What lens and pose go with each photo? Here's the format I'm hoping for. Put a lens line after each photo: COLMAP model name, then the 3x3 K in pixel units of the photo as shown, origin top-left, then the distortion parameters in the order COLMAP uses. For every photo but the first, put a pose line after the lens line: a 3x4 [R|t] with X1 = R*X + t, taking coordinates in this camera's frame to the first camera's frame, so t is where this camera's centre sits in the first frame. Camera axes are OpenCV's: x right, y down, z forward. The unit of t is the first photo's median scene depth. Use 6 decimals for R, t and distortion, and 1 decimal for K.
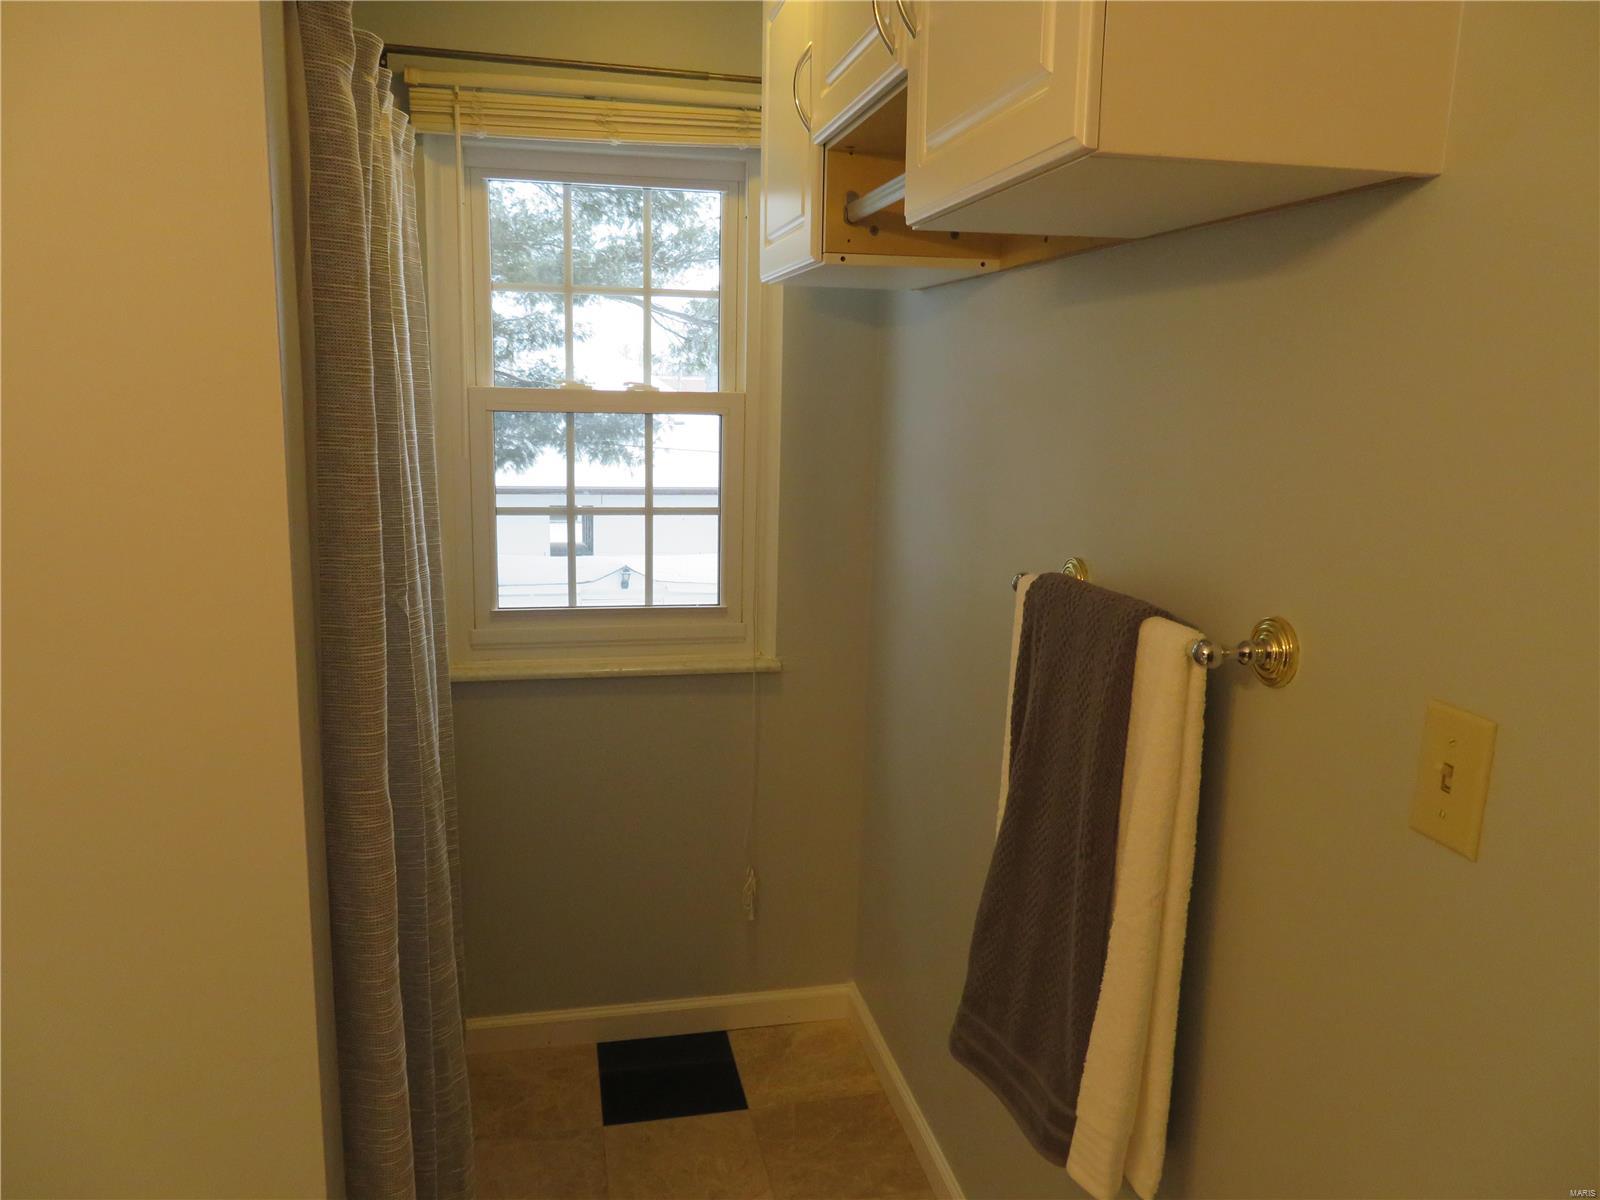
lens RADIAL K [[1146.6, 0, 810.5], [0, 1146.6, 600.3], [0, 0, 1]] dist [-0.012432, 0.002676]
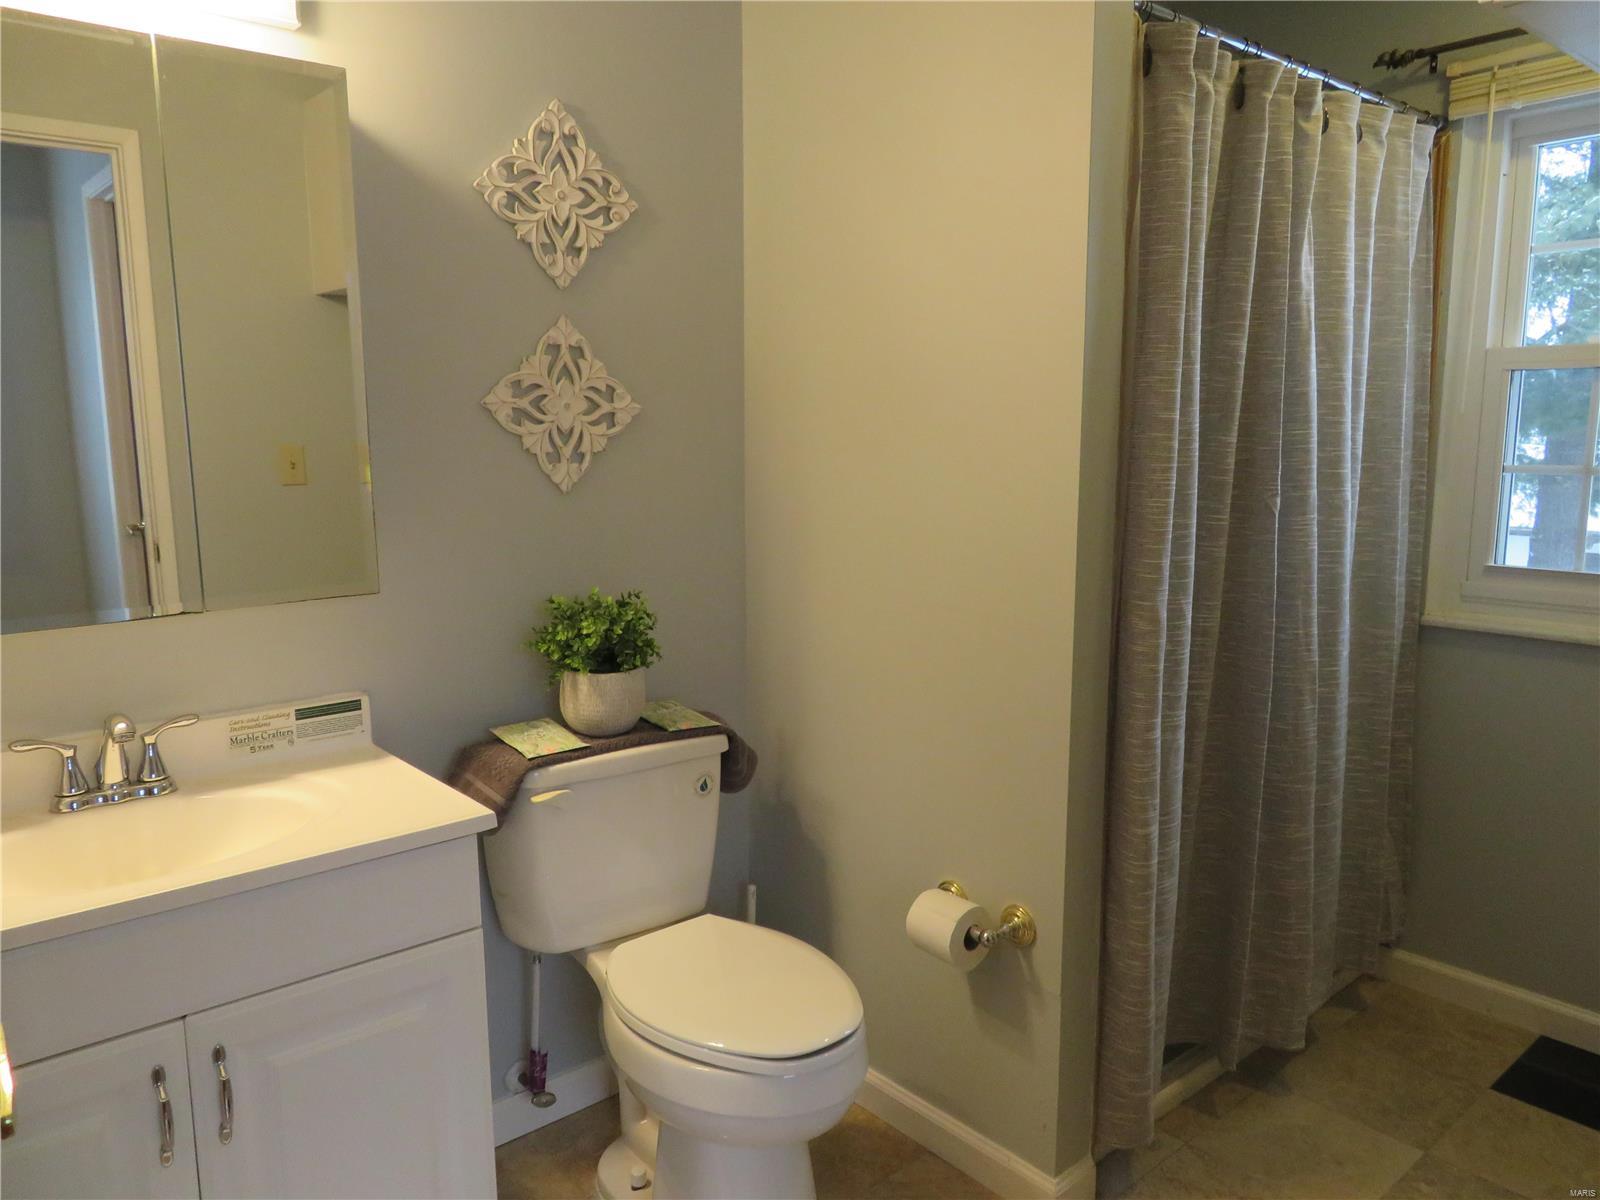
lens RADIAL K [[1146.6, 0, 810.5], [0, 1146.6, 600.3], [0, 0, 1]] dist [-0.012432, 0.002676]
pose [[0.469121, 0.108443, -0.876450, 0.381158], [-0.145116, 0.988408, 0.044622, 0.092402], [0.871129, 0.106254, 0.479420, -0.022759]]
